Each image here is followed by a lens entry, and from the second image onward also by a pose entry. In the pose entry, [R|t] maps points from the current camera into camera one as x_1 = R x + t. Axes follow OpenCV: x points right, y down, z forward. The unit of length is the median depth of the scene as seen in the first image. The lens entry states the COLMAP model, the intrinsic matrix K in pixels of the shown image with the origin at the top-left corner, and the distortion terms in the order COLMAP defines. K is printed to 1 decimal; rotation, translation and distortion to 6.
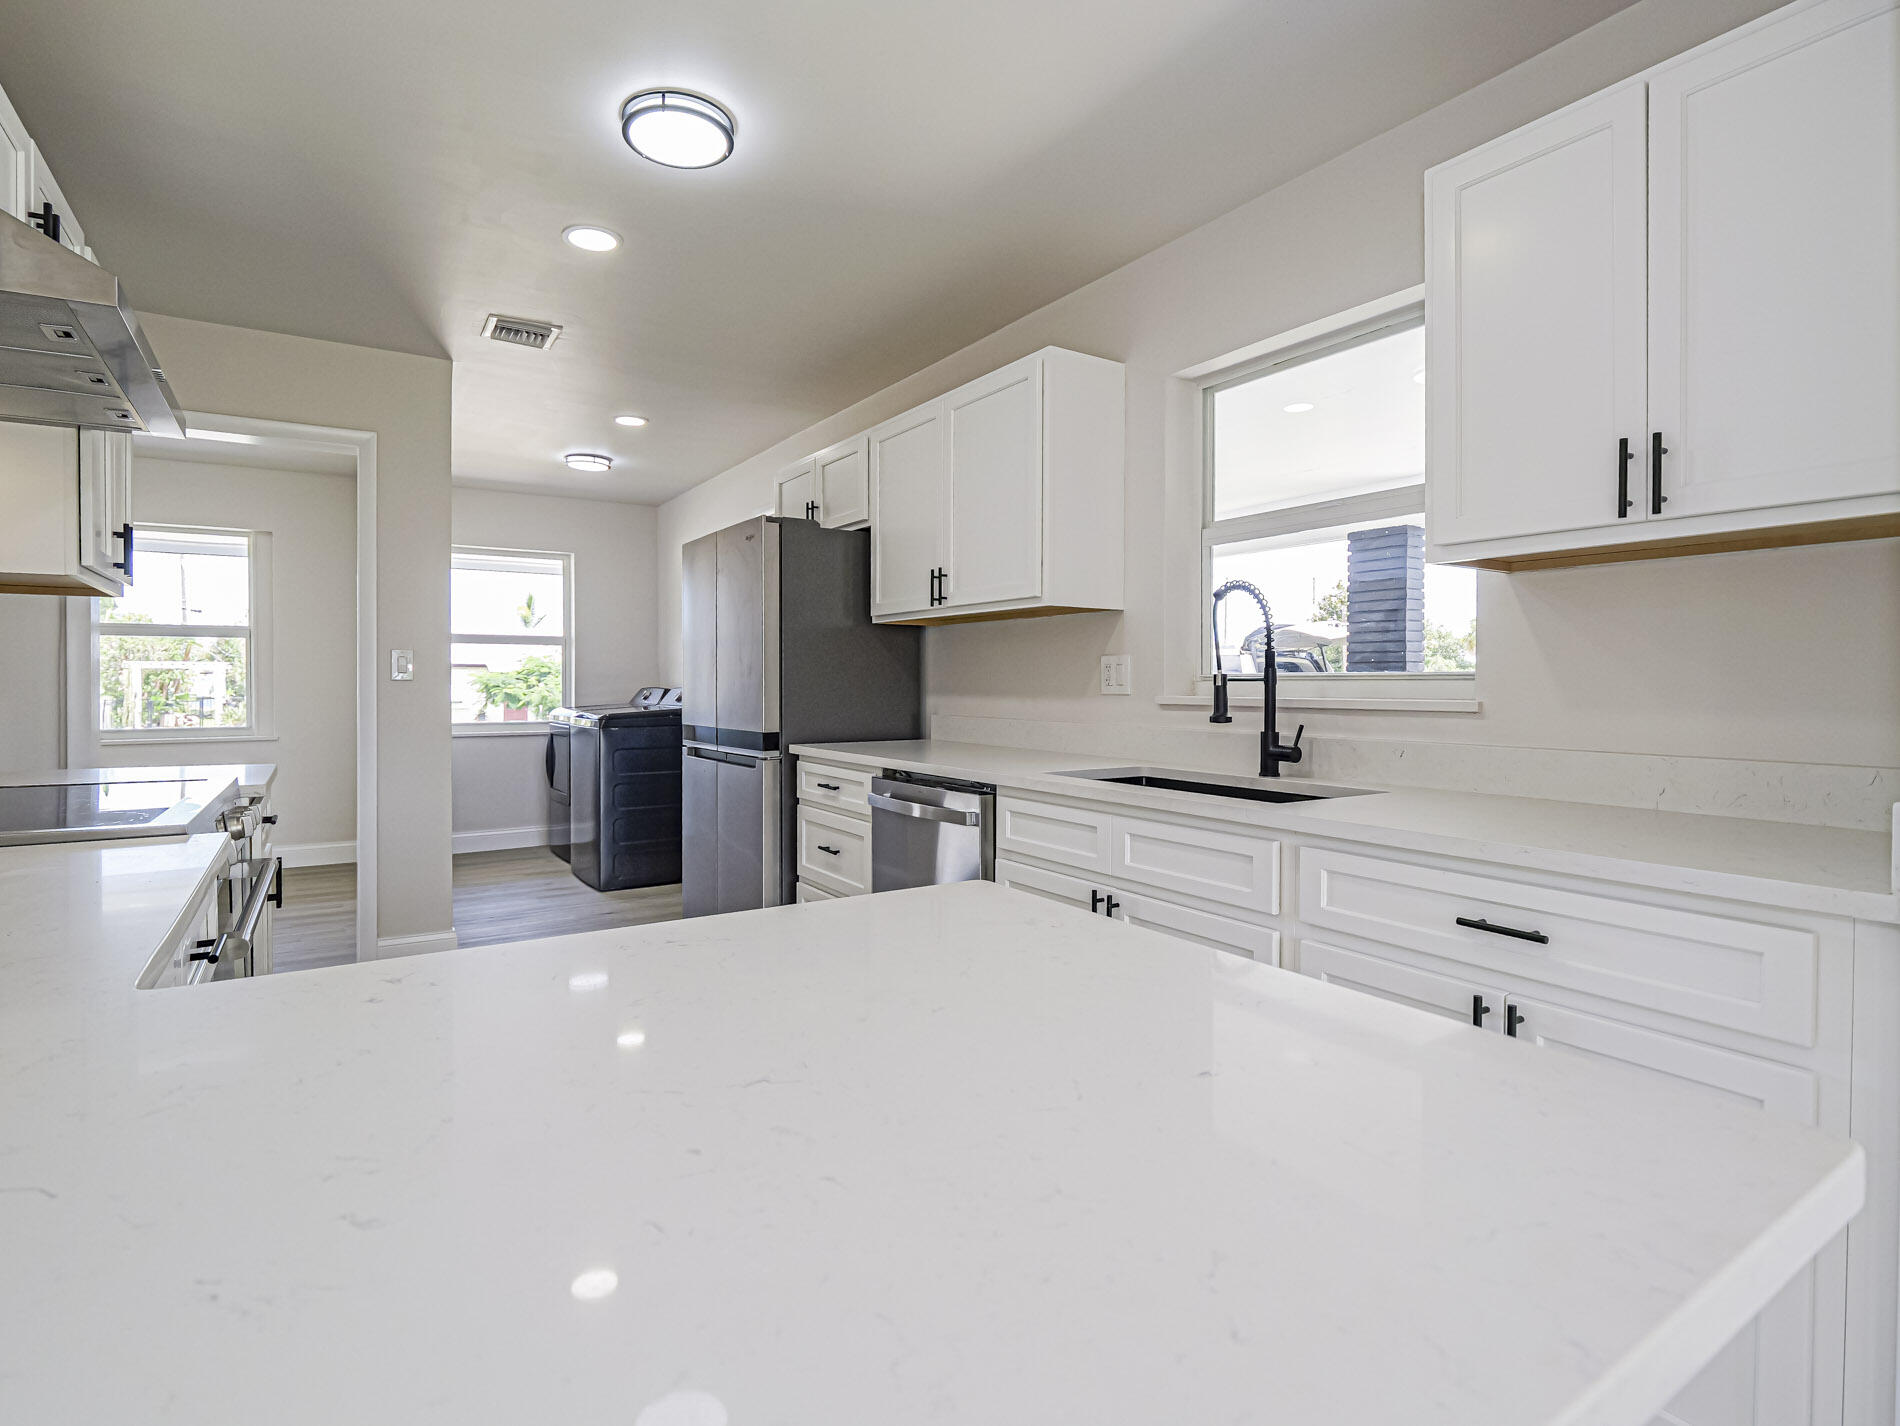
lens RADIAL K [[946.0, 0, 921.7], [0, 946.0, 688.4], [0, 0, 1]] dist [-0.000691, -0.008742]
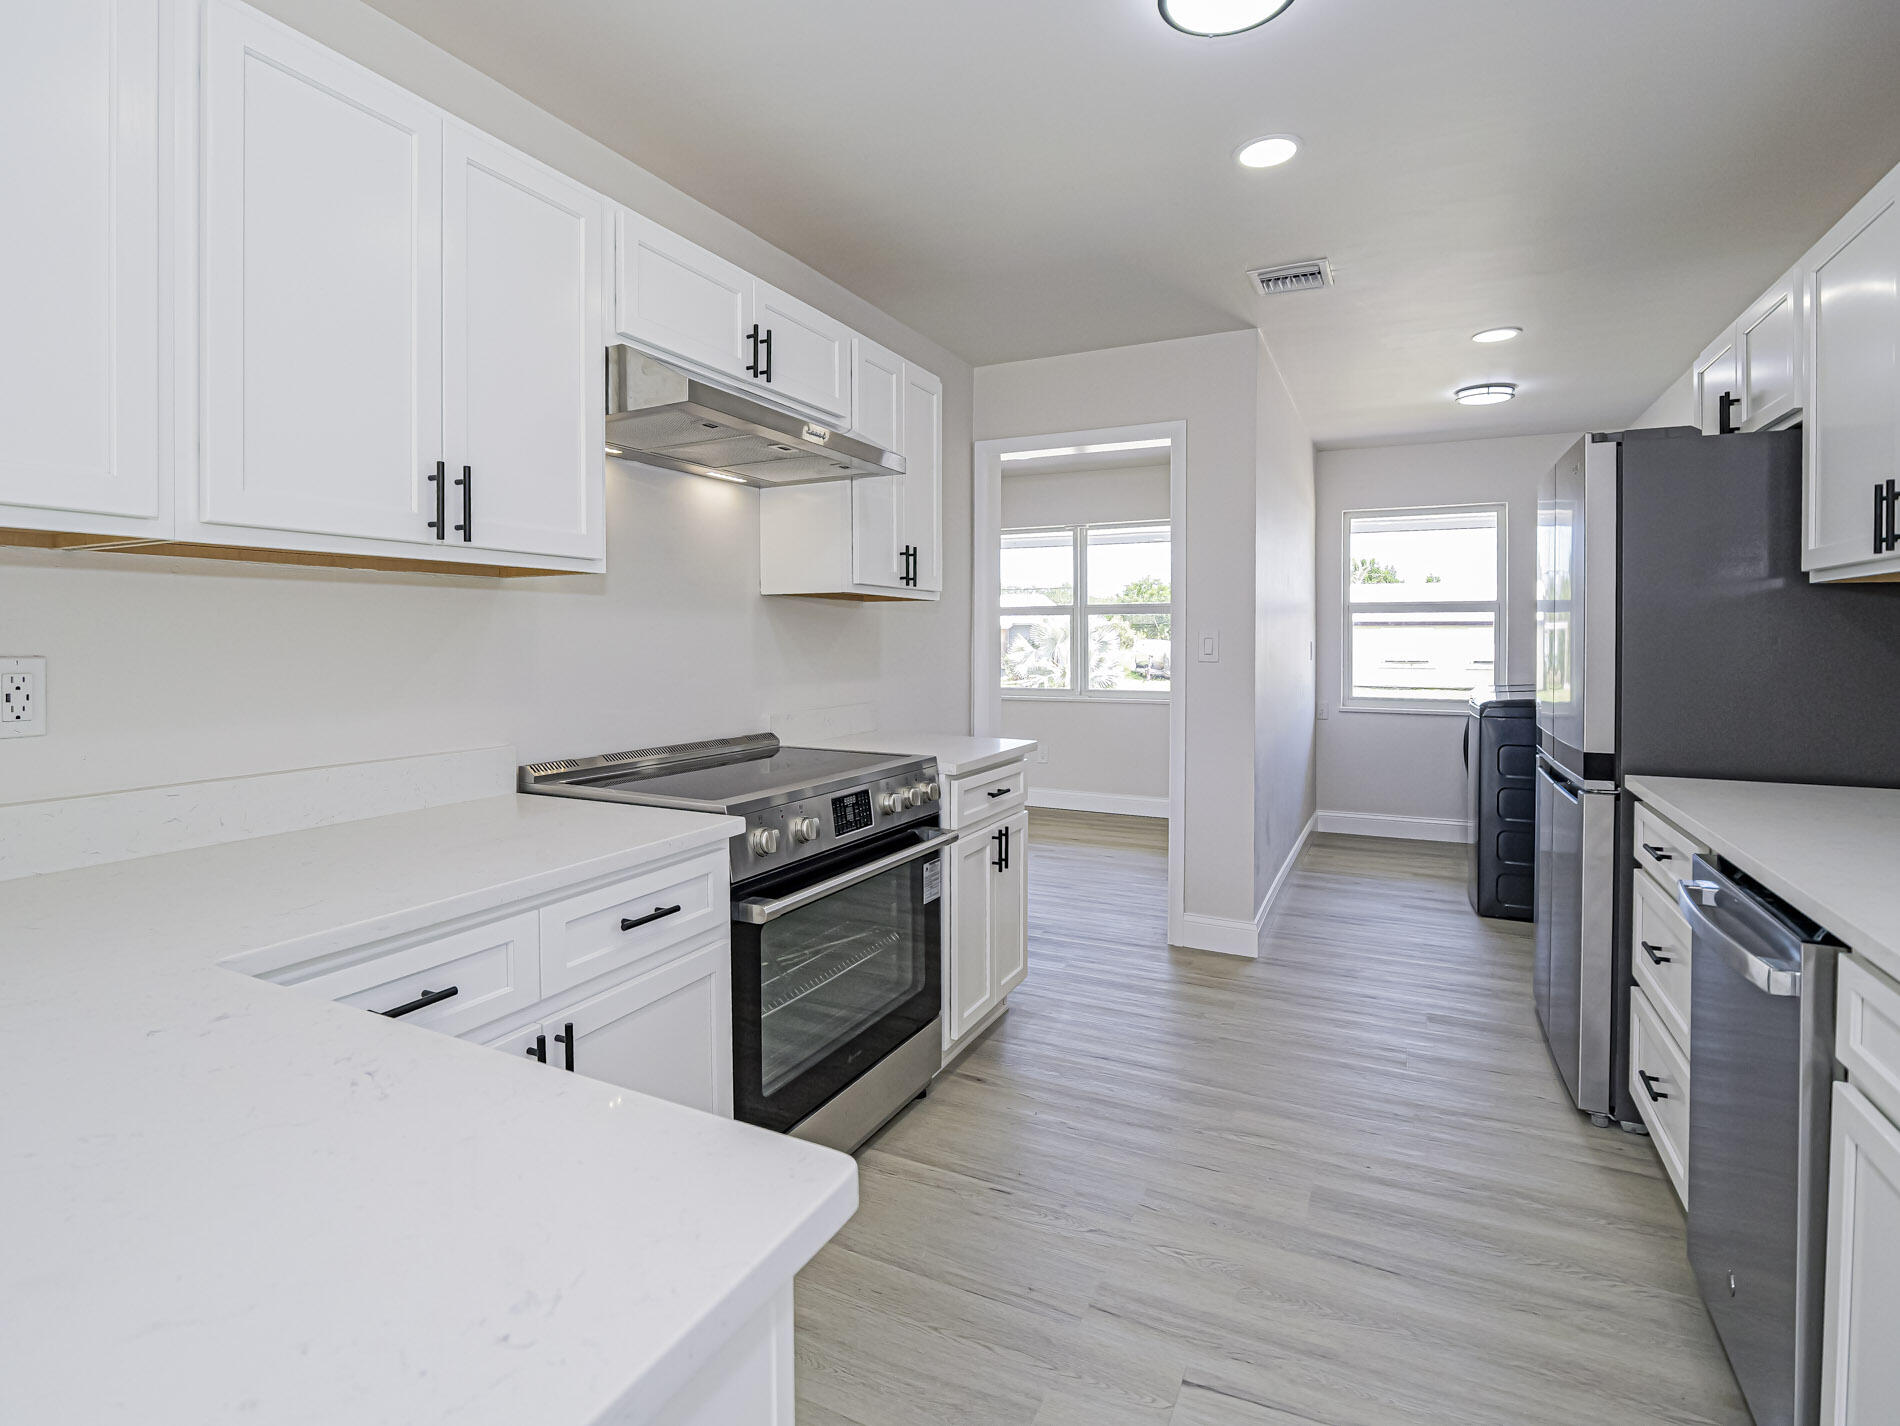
lens RADIAL K [[951.7, 0, 924.7], [0, 951.7, 644.5], [0, 0, 1]] dist [-0.019466, -0.000091]
pose [[0.509417, 0.006494, -0.860495, 0.155299], [-0.006237, 0.999973, 0.003855, -0.027472], [0.860497, 0.003403, 0.509444, 0.214537]]
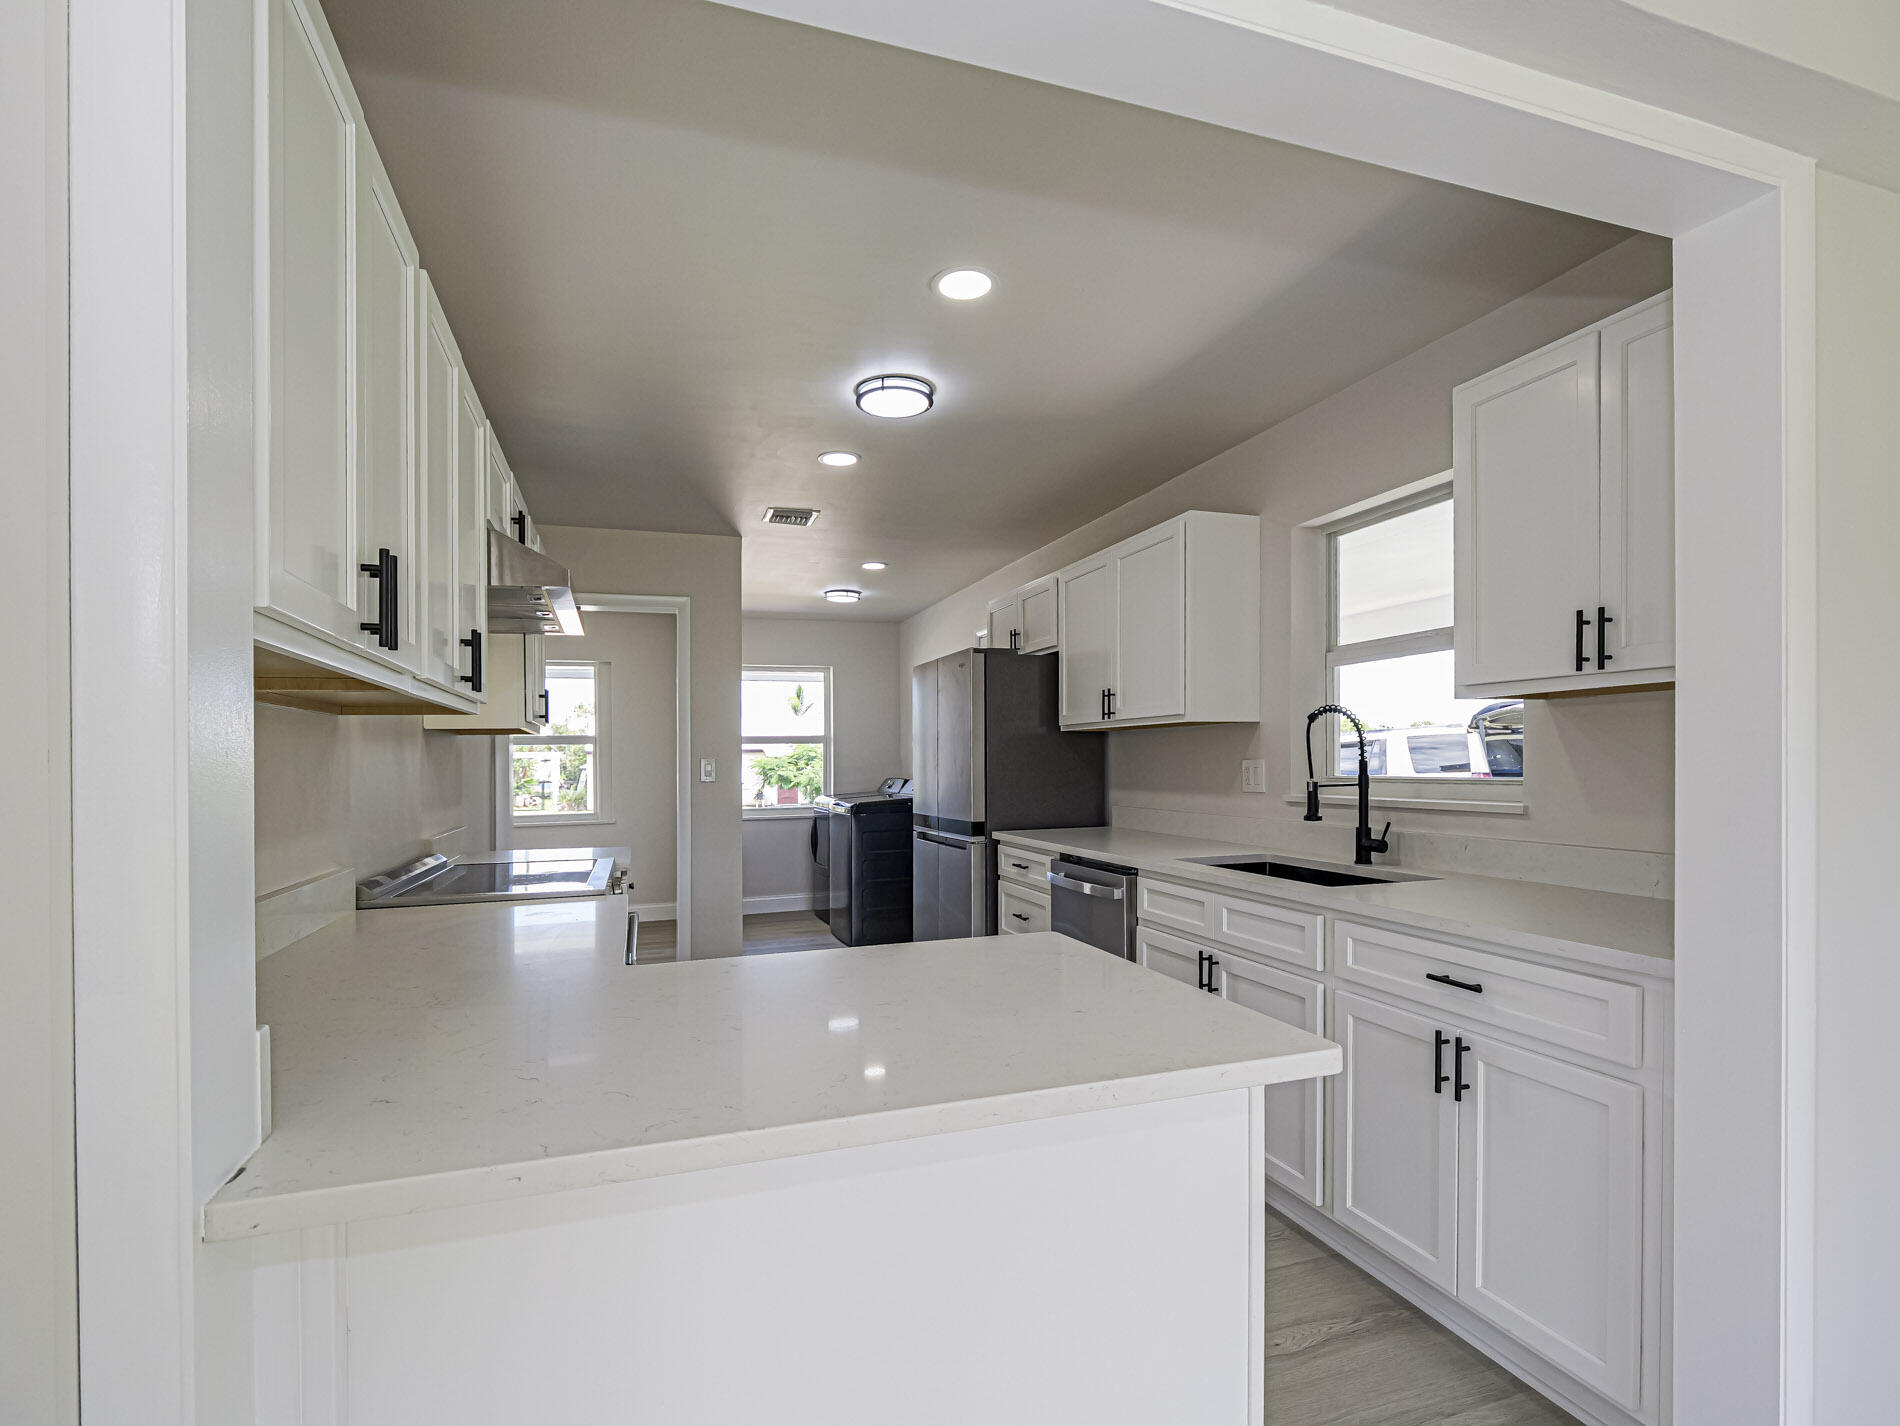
lens RADIAL K [[916.4, 0, 955.4], [0, 916.4, 719.3], [0, 0, 1]] dist [0.000800, -0.000718]
pose [[0.974786, -0.020979, -0.222155, 0.072006], [0.009643, 0.998601, -0.051989, -0.022212], [0.222935, 0.048536, 0.973624, -0.165084]]
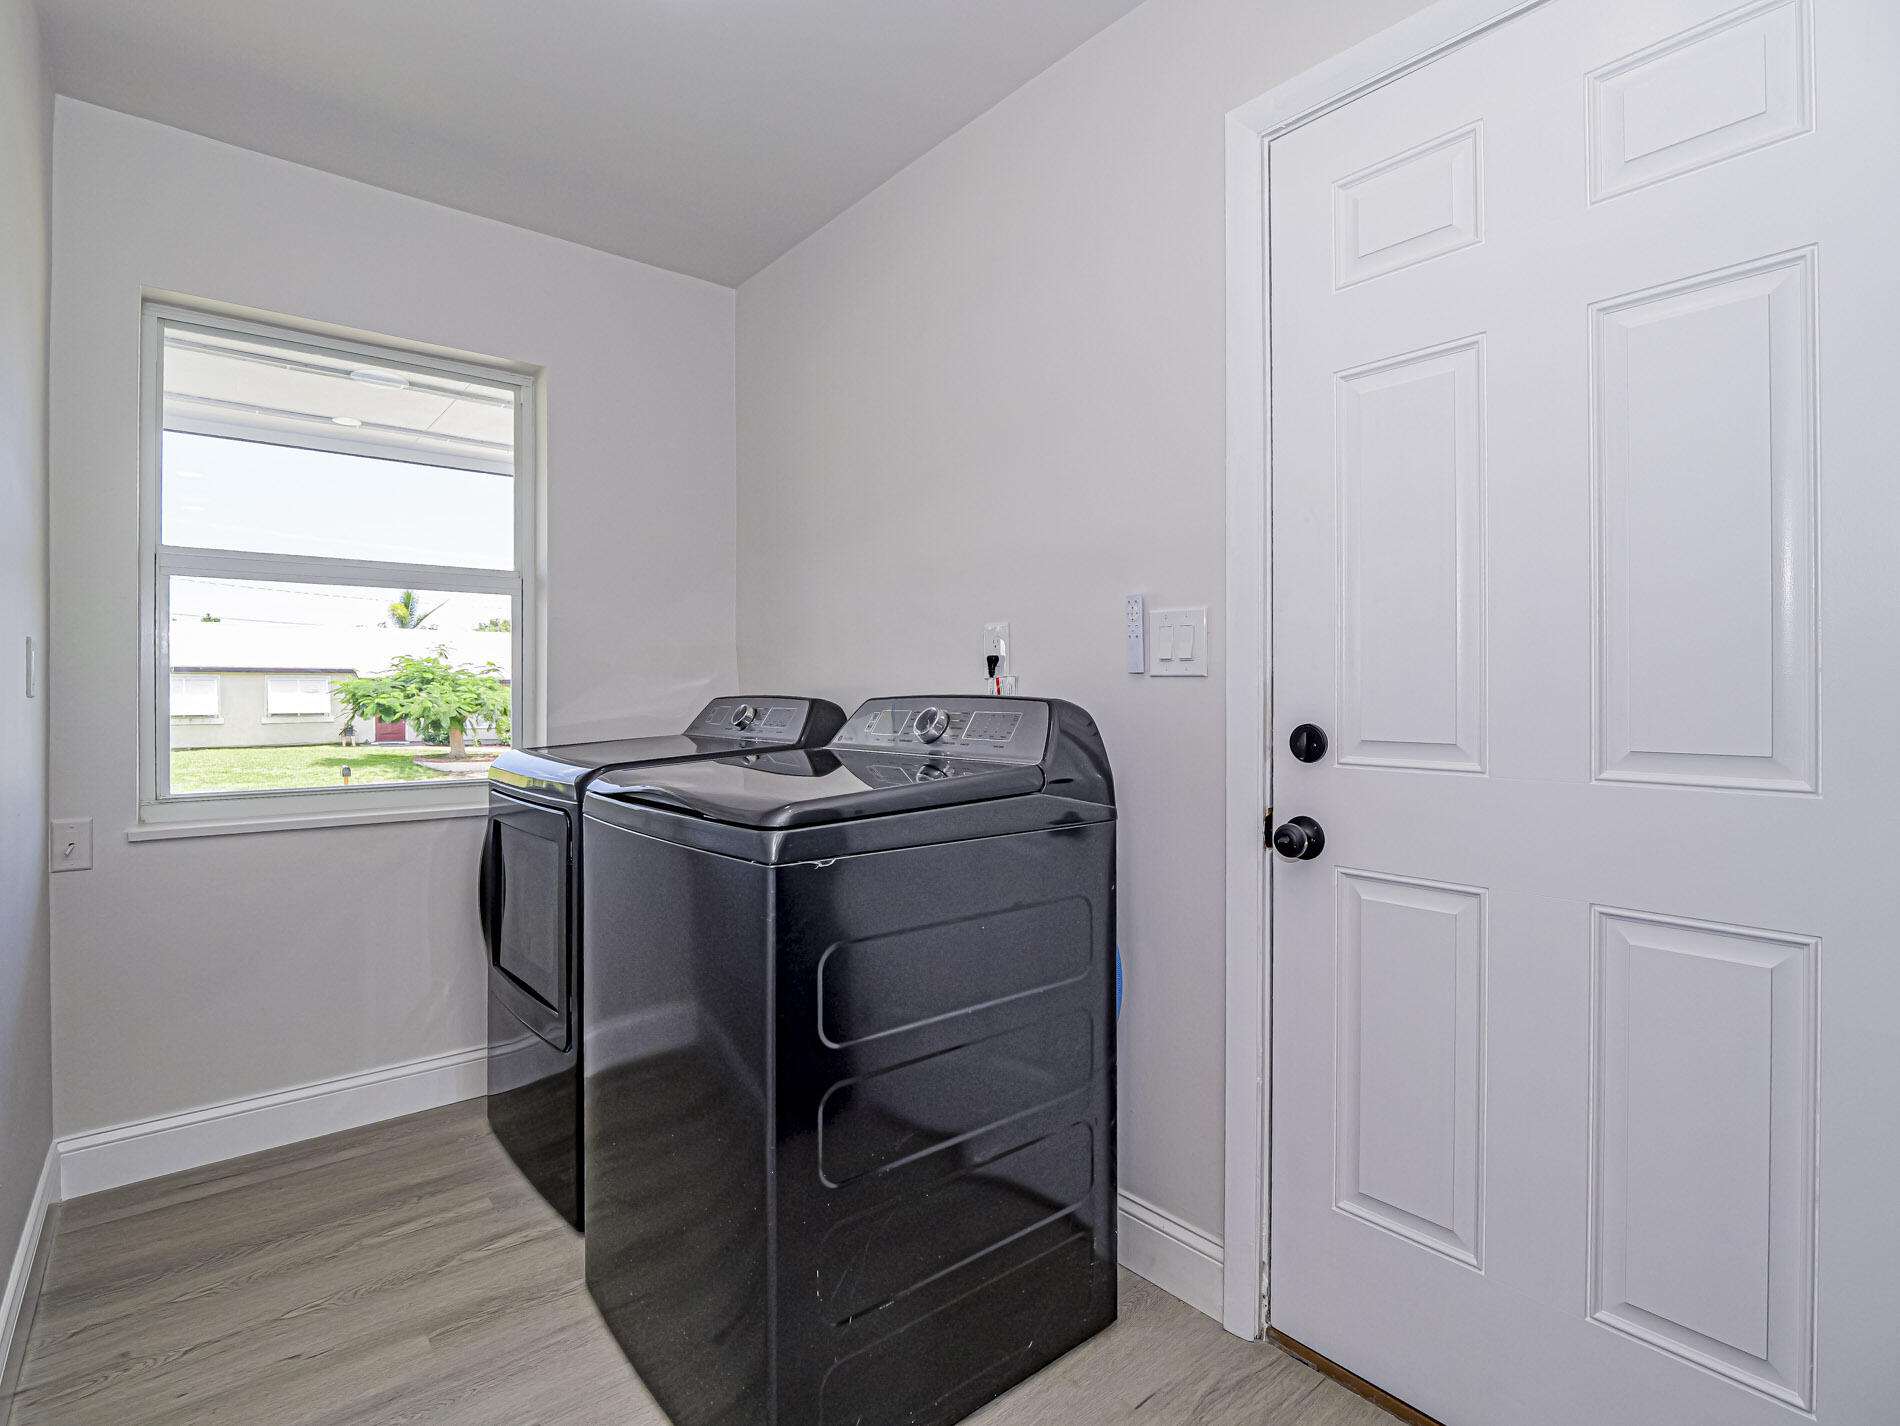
lens RADIAL K [[938.3, 0, 943.1], [0, 938.3, 706.4], [0, 0, 1]] dist [-0.013844, -0.001028]
pose [[0.991620, 0.002902, 0.129157, -0.408976], [-0.003809, 0.999970, 0.006778, -0.000851], [-0.129134, -0.007213, 0.991601, 0.936731]]
